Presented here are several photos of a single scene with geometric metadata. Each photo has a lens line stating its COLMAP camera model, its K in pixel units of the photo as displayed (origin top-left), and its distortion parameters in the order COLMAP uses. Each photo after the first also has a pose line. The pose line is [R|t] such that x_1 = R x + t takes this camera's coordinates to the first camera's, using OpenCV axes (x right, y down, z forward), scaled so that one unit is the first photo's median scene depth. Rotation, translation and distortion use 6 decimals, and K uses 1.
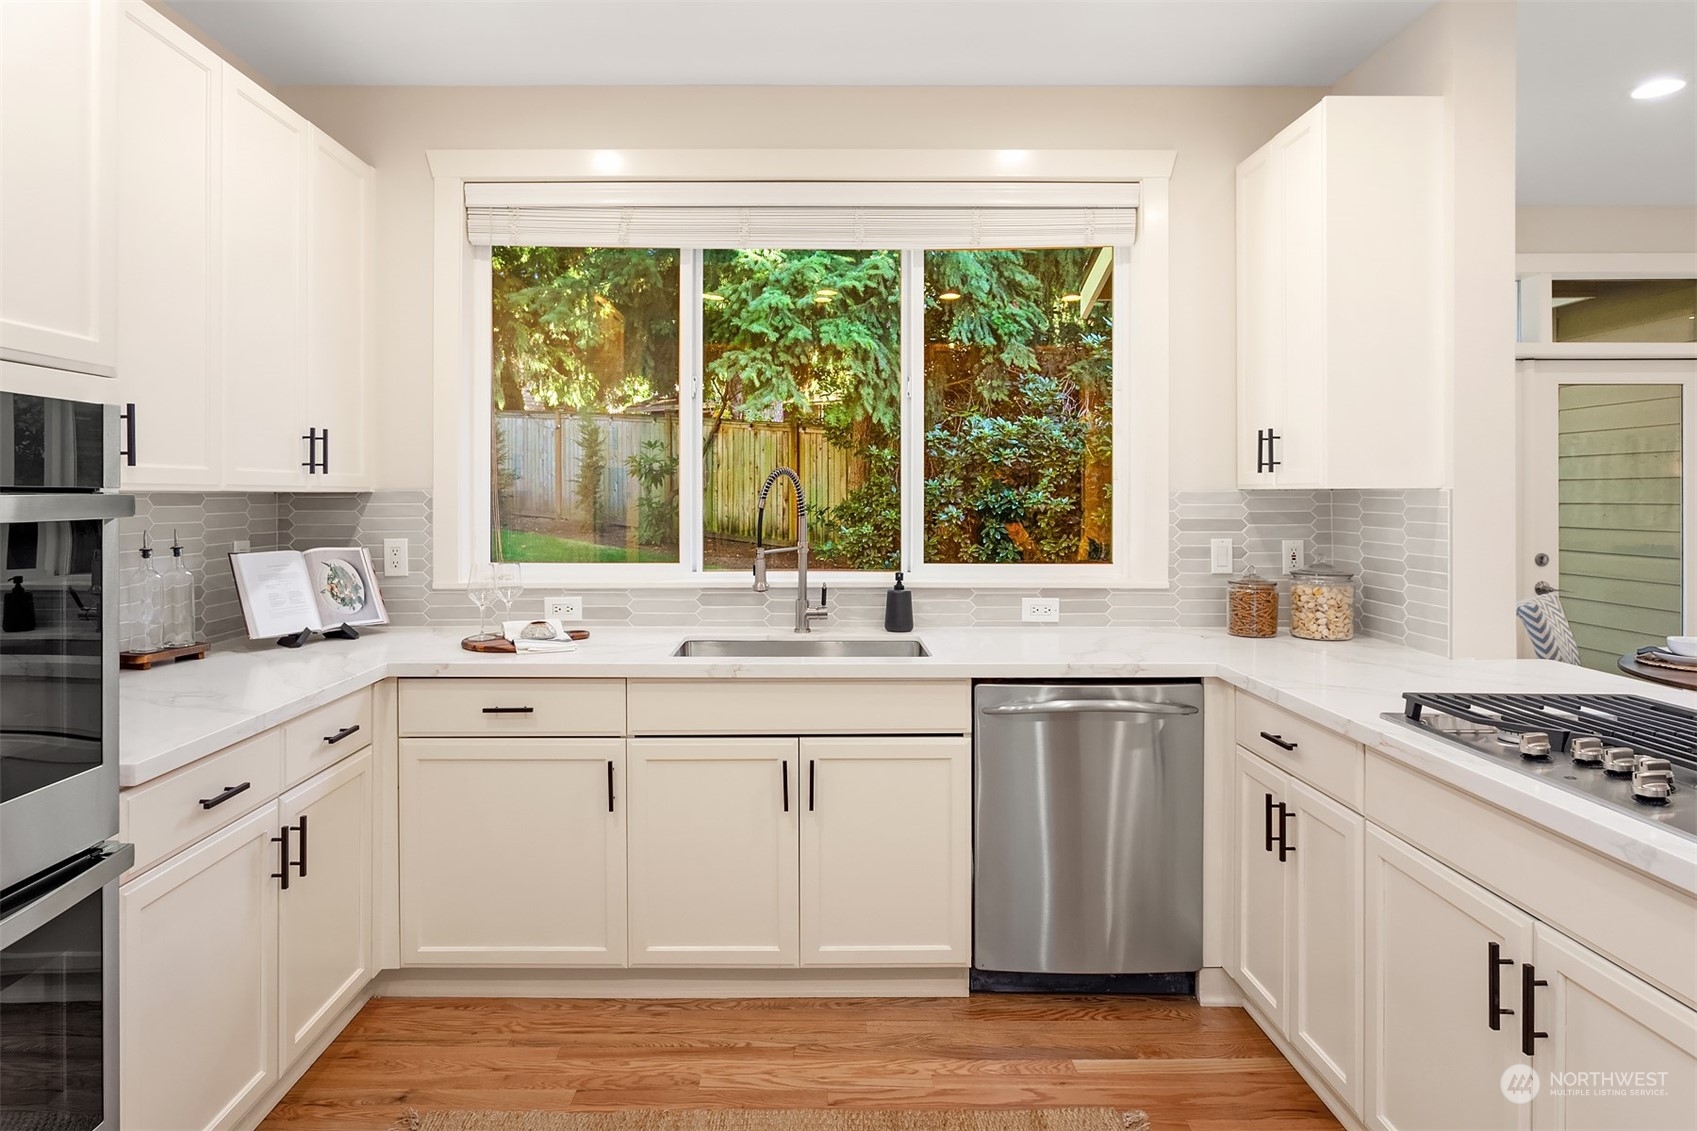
lens RADIAL K [[988.5, 0, 748.3], [0, 988.5, 495.4], [0, 0, 1]] dist [-0.007683, 0.002086]
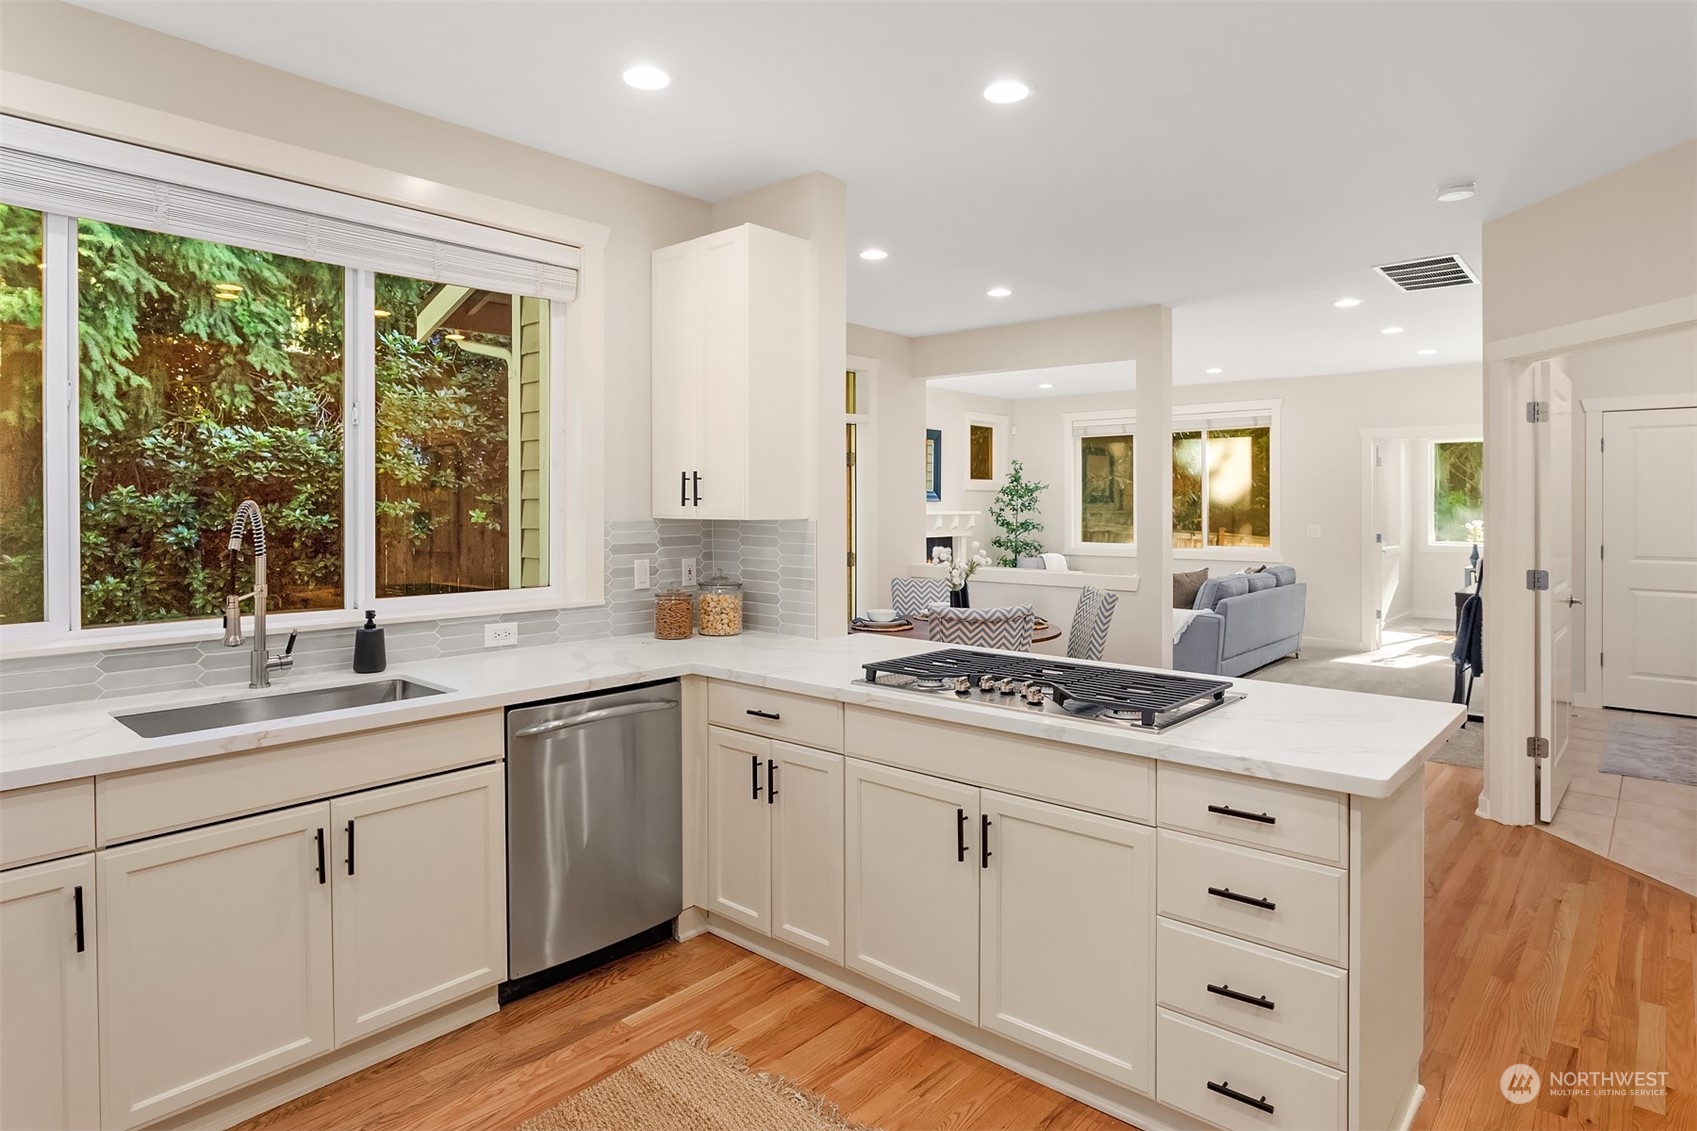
lens RADIAL K [[988.5, 0, 833.9], [0, 988.5, 510.3], [0, 0, 1]] dist [-0.007683, 0.002086]
pose [[0.647551, -0.005835, 0.762000, -0.332744], [0.002507, 0.999982, 0.005526, -0.025988], [-0.762018, -0.001668, 0.647553, 0.054025]]
